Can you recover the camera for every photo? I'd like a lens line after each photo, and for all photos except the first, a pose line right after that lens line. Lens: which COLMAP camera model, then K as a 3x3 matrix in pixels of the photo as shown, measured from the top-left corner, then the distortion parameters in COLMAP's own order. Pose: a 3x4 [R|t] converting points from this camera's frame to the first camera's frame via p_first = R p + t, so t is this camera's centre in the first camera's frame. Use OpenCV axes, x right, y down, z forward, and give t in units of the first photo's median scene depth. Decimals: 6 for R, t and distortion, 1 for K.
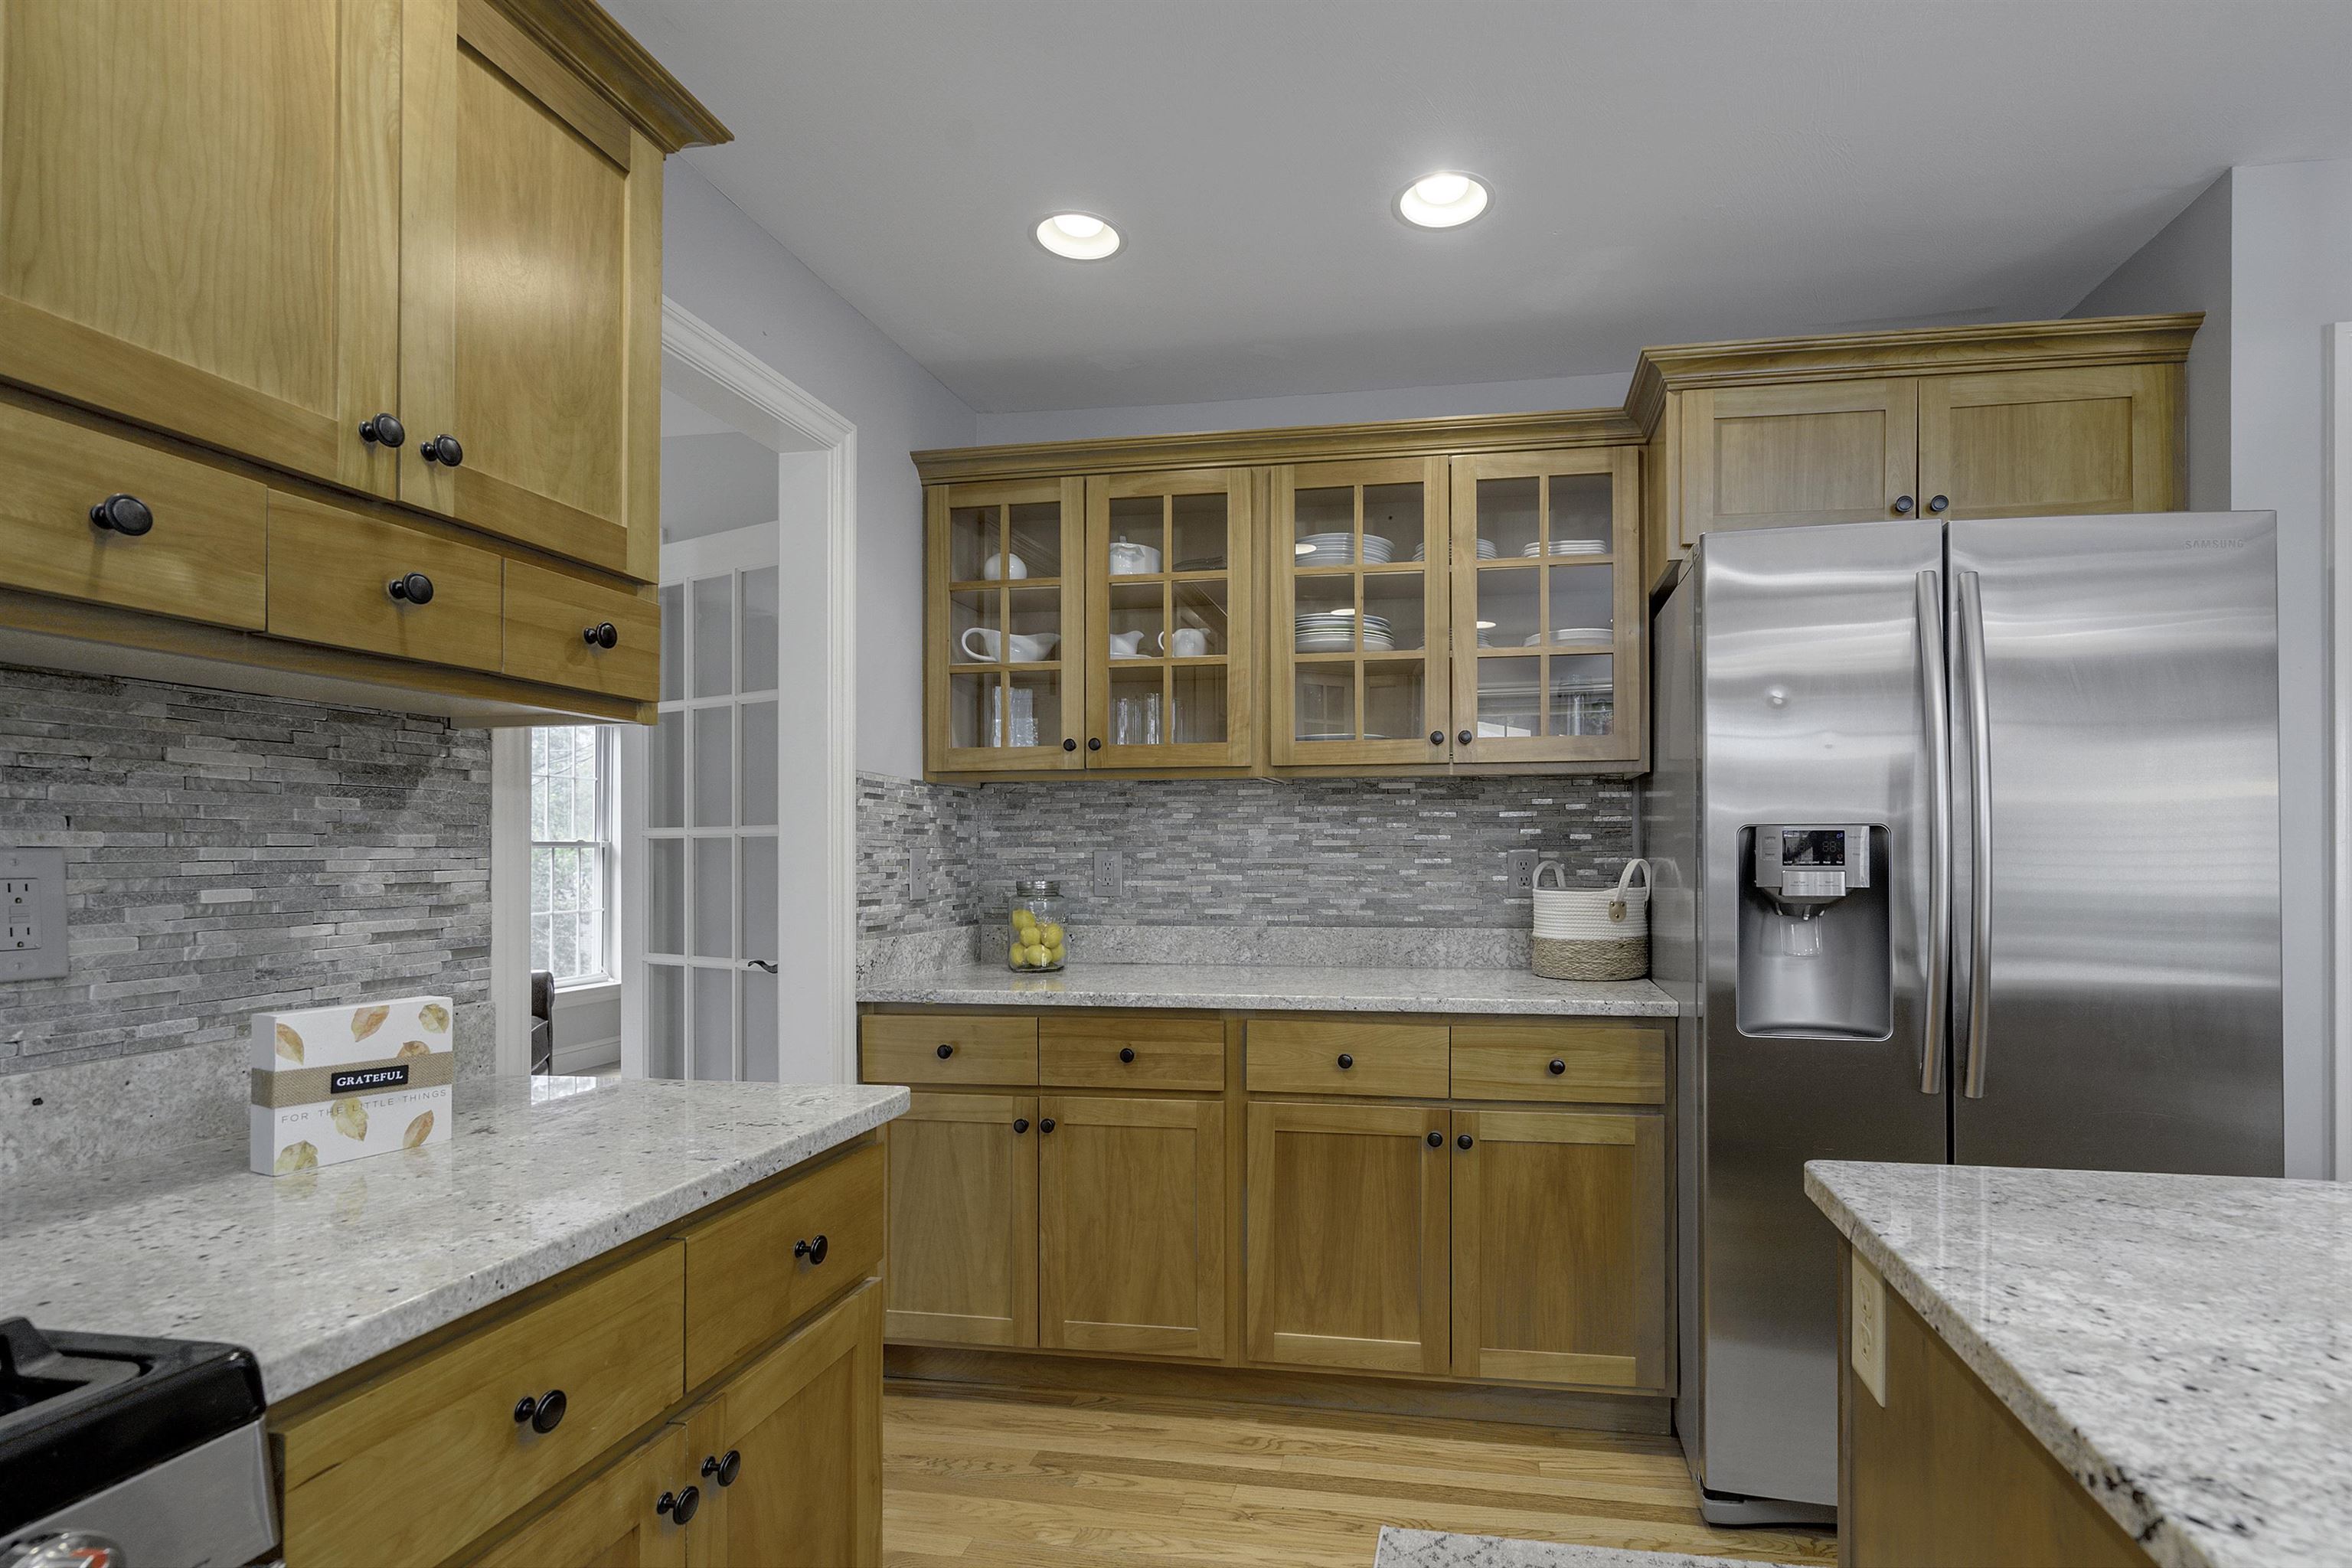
lens RADIAL K [[1119.1, 0, 1255.8], [0, 1119.1, 854.9], [0, 0, 1]] dist [-0.006793, 0.003194]
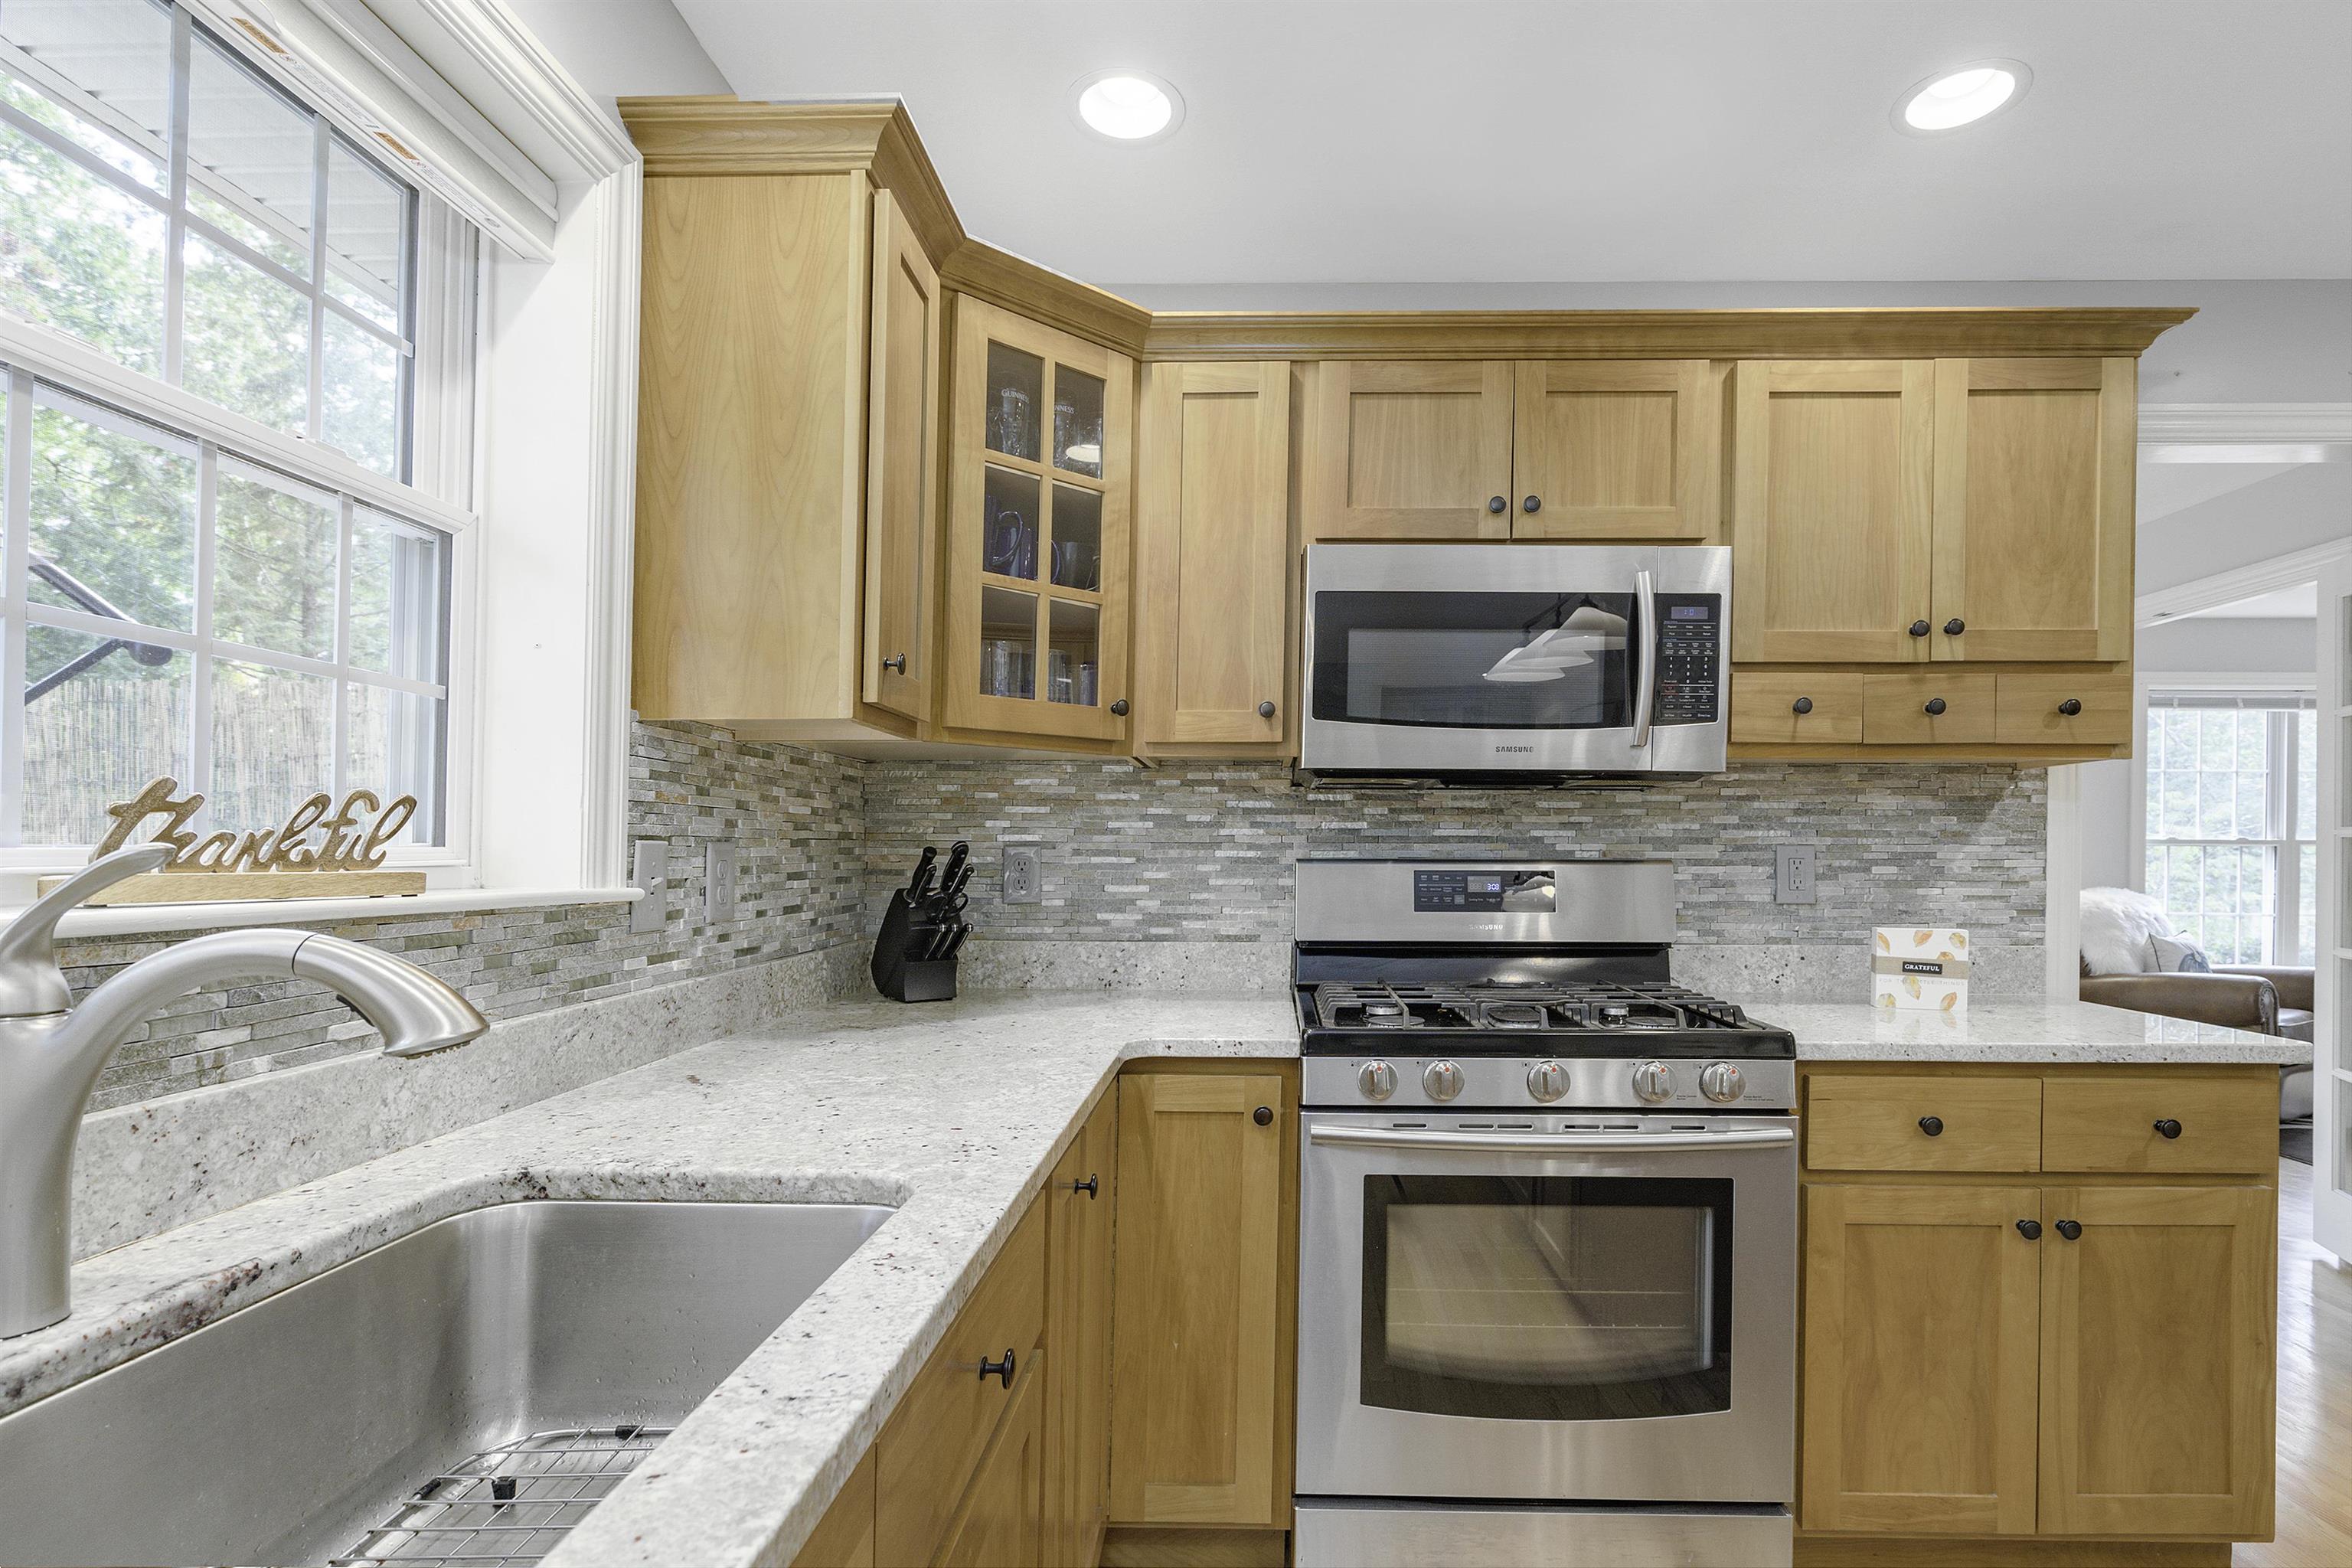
lens RADIAL K [[1119.1, 0, 1254.9], [0, 1119.1, 846.5], [0, 0, 1]] dist [-0.006793, 0.003194]
pose [[0.137065, 0.002695, -0.990558, 0.870607], [-0.008271, 0.999965, 0.001576, 0.001964], [0.990528, 0.007977, 0.137082, -0.355769]]
